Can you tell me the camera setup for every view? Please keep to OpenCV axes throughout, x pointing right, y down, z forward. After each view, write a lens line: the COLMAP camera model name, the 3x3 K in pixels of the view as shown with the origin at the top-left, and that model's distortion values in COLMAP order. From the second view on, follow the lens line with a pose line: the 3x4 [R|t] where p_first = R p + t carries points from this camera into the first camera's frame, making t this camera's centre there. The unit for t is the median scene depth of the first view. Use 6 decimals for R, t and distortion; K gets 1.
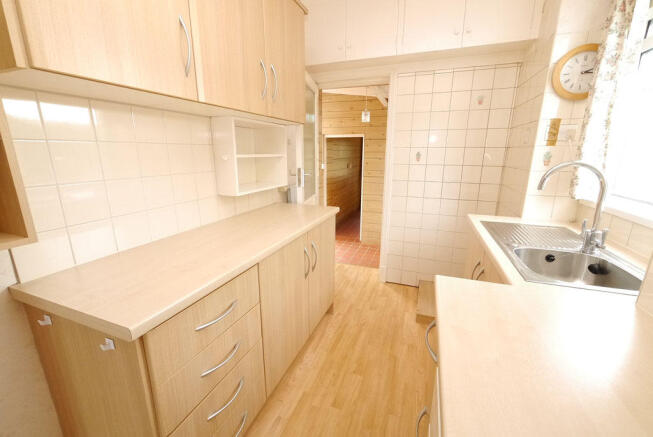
lens RADIAL K [[272.7, 0, 325.9], [0, 272.7, 214.8], [0, 0, 1]] dist [-0.001442, -0.000078]
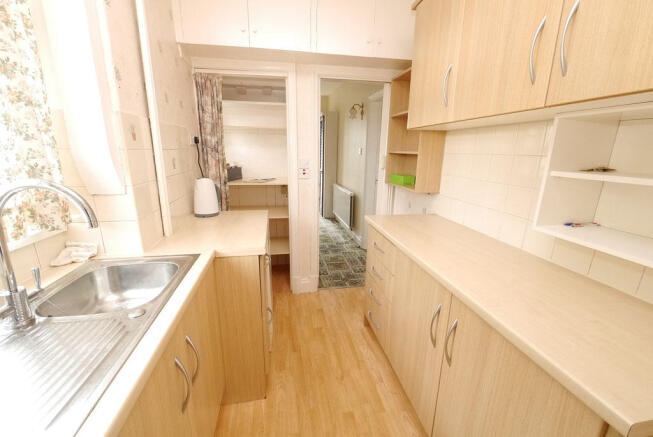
lens RADIAL K [[272.7, 0, 326.5], [0, 272.7, 219.0], [0, 0, 1]] dist [-0.001442, -0.000078]
pose [[-0.855912, 0.098111, -0.507729, 0.559002], [-0.156528, 0.886624, 0.435197, -0.356849], [0.492862, 0.451964, -0.743516, 1.420539]]
